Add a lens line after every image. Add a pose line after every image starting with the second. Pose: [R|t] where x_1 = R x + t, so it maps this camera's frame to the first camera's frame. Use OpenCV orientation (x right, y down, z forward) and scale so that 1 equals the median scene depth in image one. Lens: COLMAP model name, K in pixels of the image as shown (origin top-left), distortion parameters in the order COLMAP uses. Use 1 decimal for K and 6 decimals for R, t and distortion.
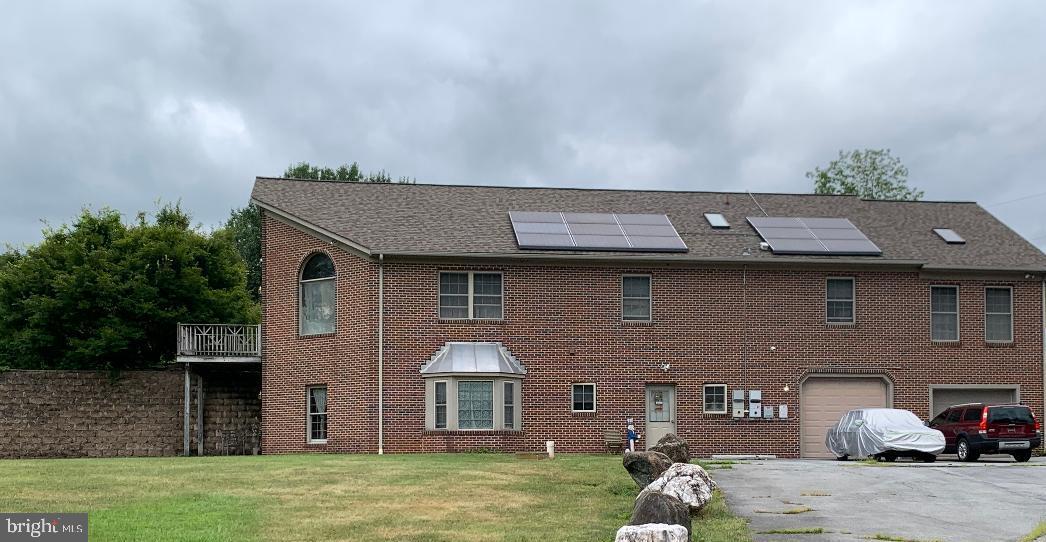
lens RADIAL K [[1079.6, 0, 525.5], [0, 1079.6, 381.3], [0, 0, 1]] dist [0.074510, 0.000000]
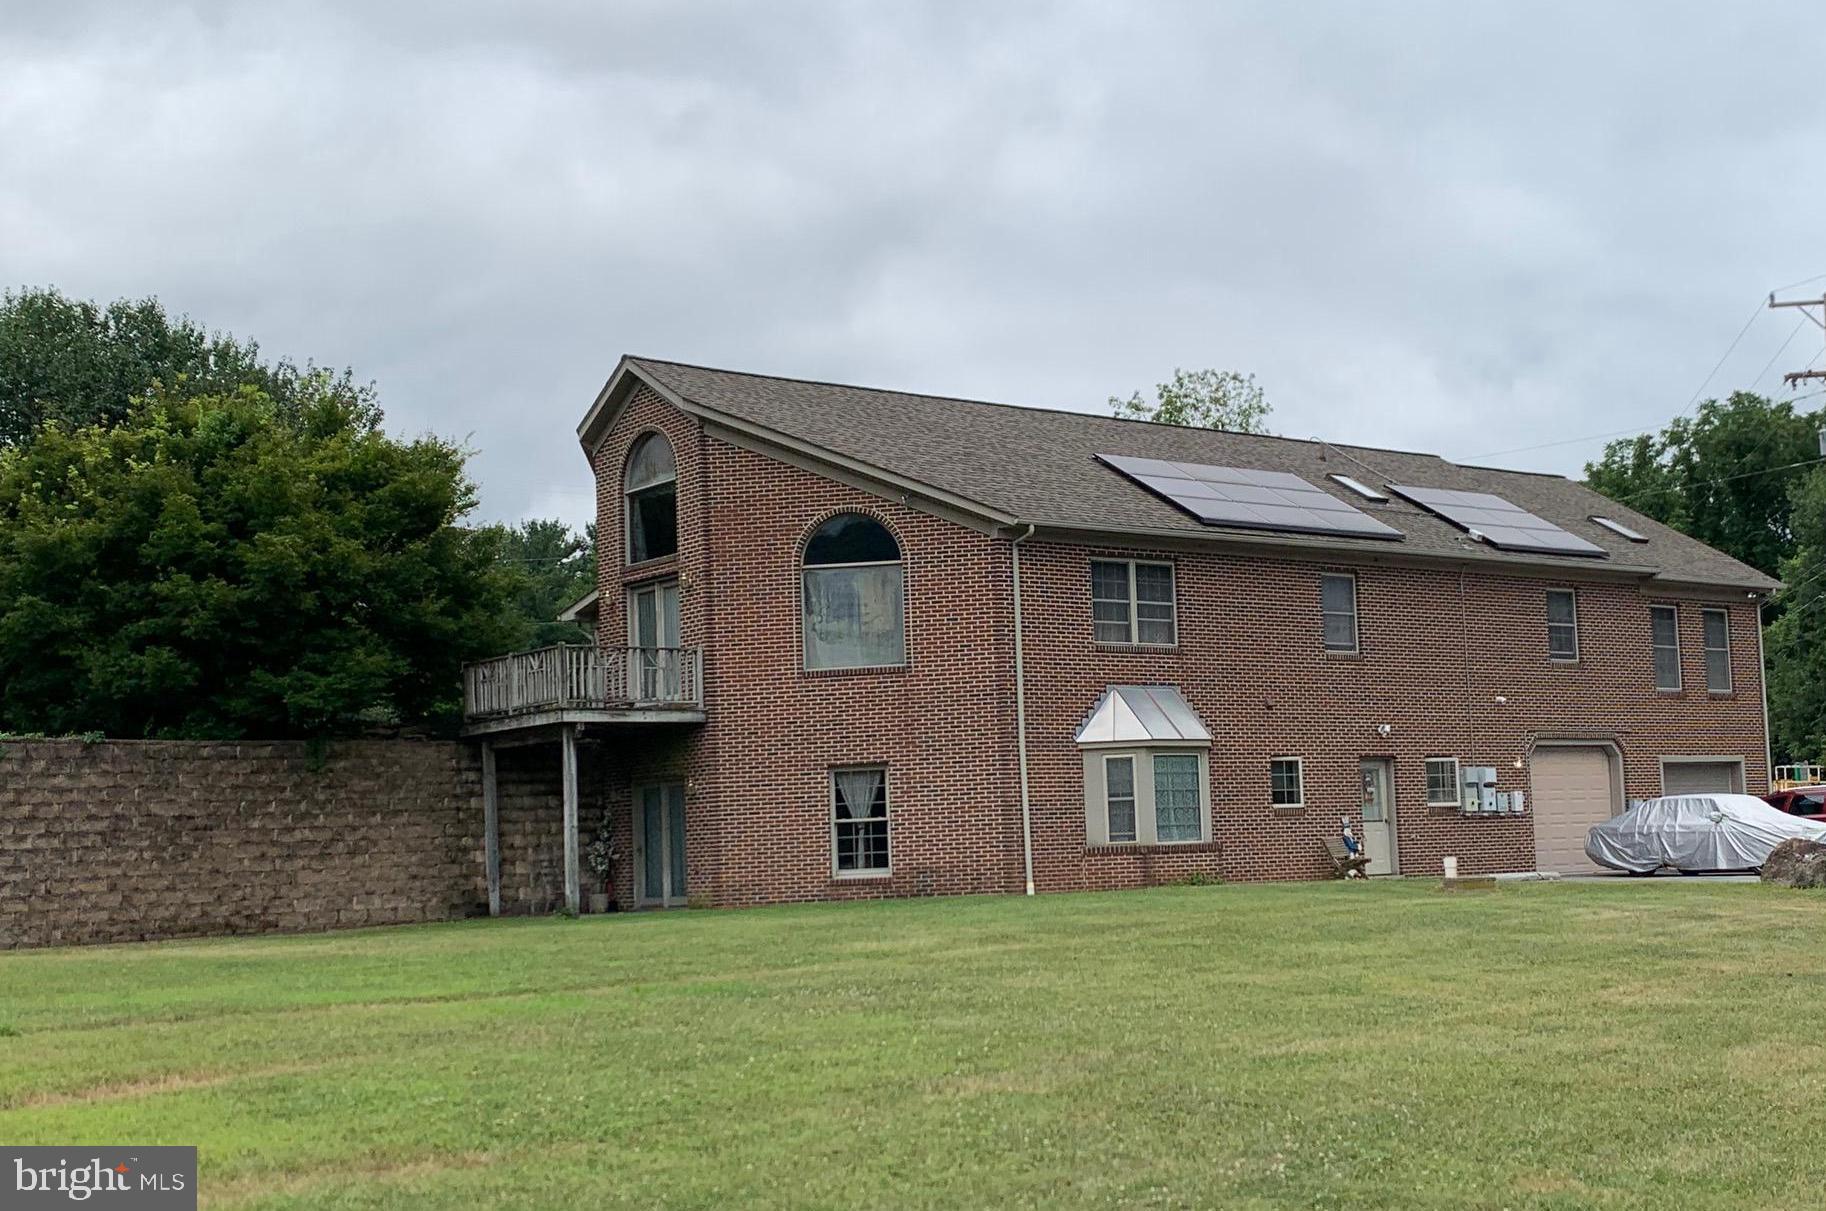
lens RADIAL K [[2054.4, 0, 912.5], [0, 2054.4, 606.7], [0, 0, 1]] dist [0.078645, 0.000000]
pose [[0.885950, 0.024605, 0.463127, -0.625800], [0.007373, 0.997718, -0.067112, -0.006200], [-0.463722, 0.062872, 0.883747, 0.104341]]
